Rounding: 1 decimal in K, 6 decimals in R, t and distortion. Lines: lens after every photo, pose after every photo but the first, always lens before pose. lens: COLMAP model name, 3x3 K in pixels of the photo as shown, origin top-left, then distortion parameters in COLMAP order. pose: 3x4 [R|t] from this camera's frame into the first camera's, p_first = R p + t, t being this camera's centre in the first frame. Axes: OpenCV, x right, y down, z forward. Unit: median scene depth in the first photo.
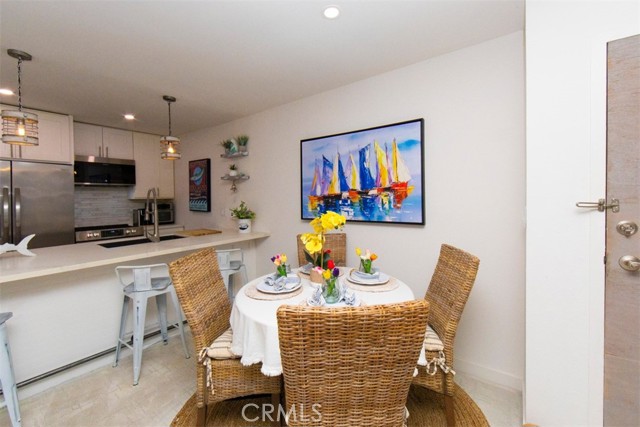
lens RADIAL K [[263.9, 0, 317.8], [0, 263.9, 200.9], [0, 0, 1]] dist [-0.000714, -0.000294]
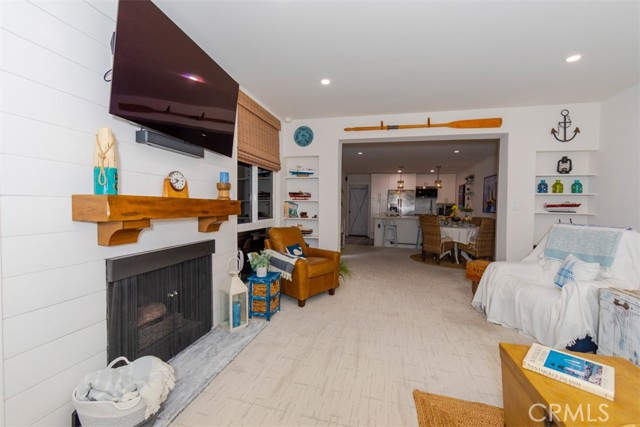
lens RADIAL K [[265.5, 0, 317.9], [0, 265.5, 211.3], [0, 0, 1]] dist [-0.001055, -0.000366]
pose [[0.376826, 0.038824, -0.925470, 1.708363], [-0.036499, 0.998968, 0.027046, 0.058311], [0.925565, 0.023587, 0.377854, -1.338283]]
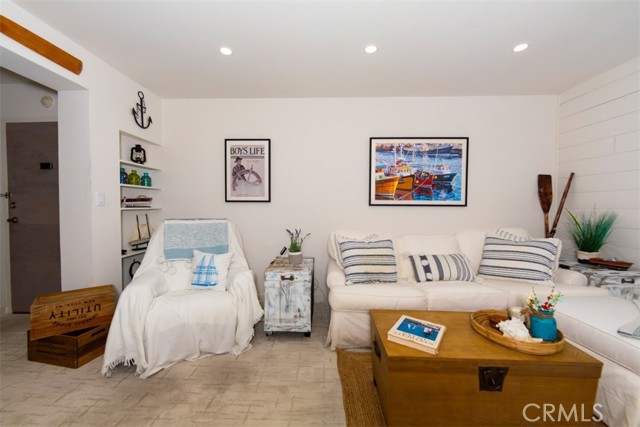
lens RADIAL K [[250.6, 0, 317.7], [0, 250.6, 210.2], [0, 0, 1]] dist [-0.001605, -0.000249]
pose [[0.821317, 0.002915, 0.570465, 0.989286], [-0.004910, 0.999986, 0.001959, 0.061454], [-0.570451, -0.004410, 0.821320, -1.085117]]
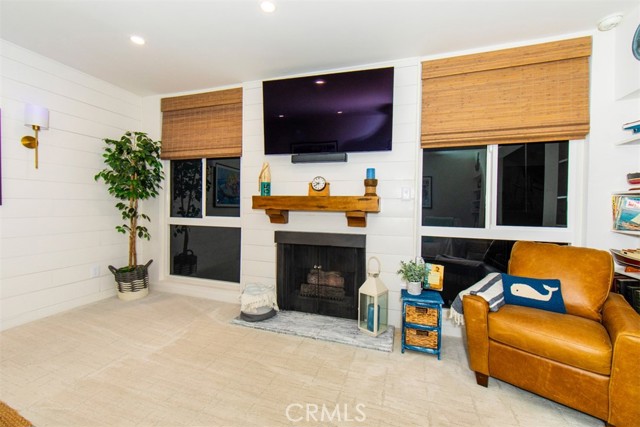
lens RADIAL K [[250.6, 0, 317.7], [0, 250.6, 210.2], [0, 0, 1]] dist [-0.001605, -0.000249]
pose [[-0.947414, 0.005286, -0.319968, 1.174197], [-0.006809, 0.999304, 0.036672, 0.073236], [0.319939, 0.036922, -0.946718, -0.516678]]
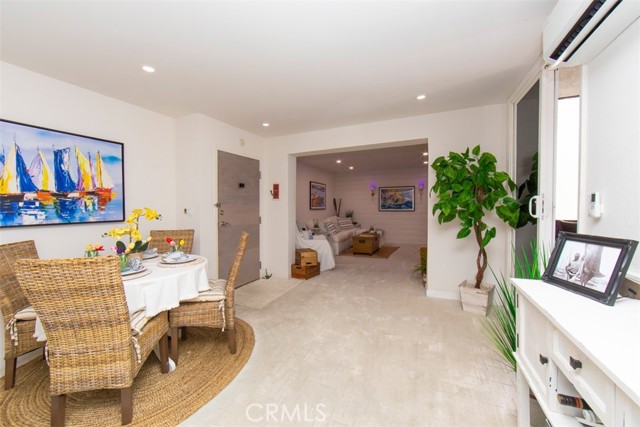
lens RADIAL K [[250.6, 0, 317.7], [0, 250.6, 210.2], [0, 0, 1]] dist [-0.001605, -0.000249]
pose [[-0.216248, 0.001795, 0.976337, -0.900633], [0.023809, 0.999711, 0.003435, 0.043715], [-0.976048, 0.023989, -0.216228, 0.252797]]
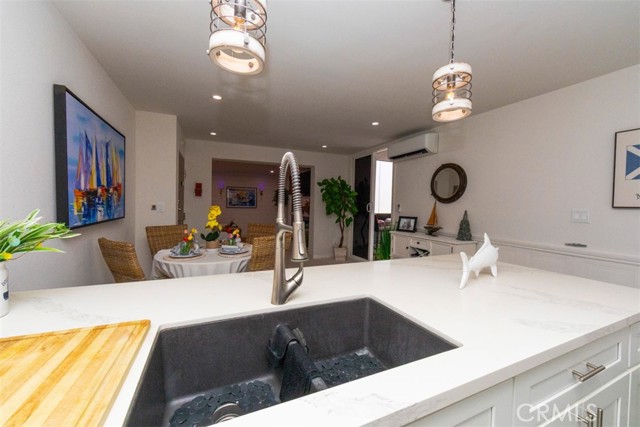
lens RADIAL K [[250.6, 0, 317.7], [0, 250.6, 210.2], [0, 0, 1]] dist [-0.001605, -0.000249]
pose [[-0.870655, -0.015260, 0.491658, -0.873074], [-0.000730, 0.999558, 0.029731, 0.012532], [-0.491894, 0.025526, -0.870281, 1.340038]]
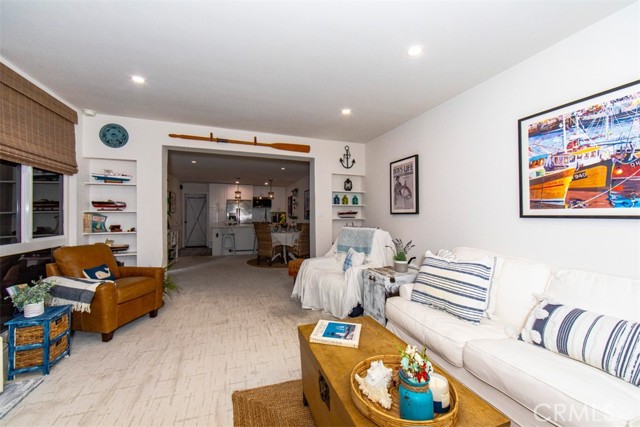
lens RADIAL K [[250.6, 0, 317.7], [0, 250.6, 210.2], [0, 0, 1]] dist [-0.001605, -0.000249]
pose [[0.827764, -0.000724, -0.561076, 1.753487], [-0.017152, 0.999499, -0.026595, 0.050380], [0.560814, 0.031638, 0.827337, -1.288945]]
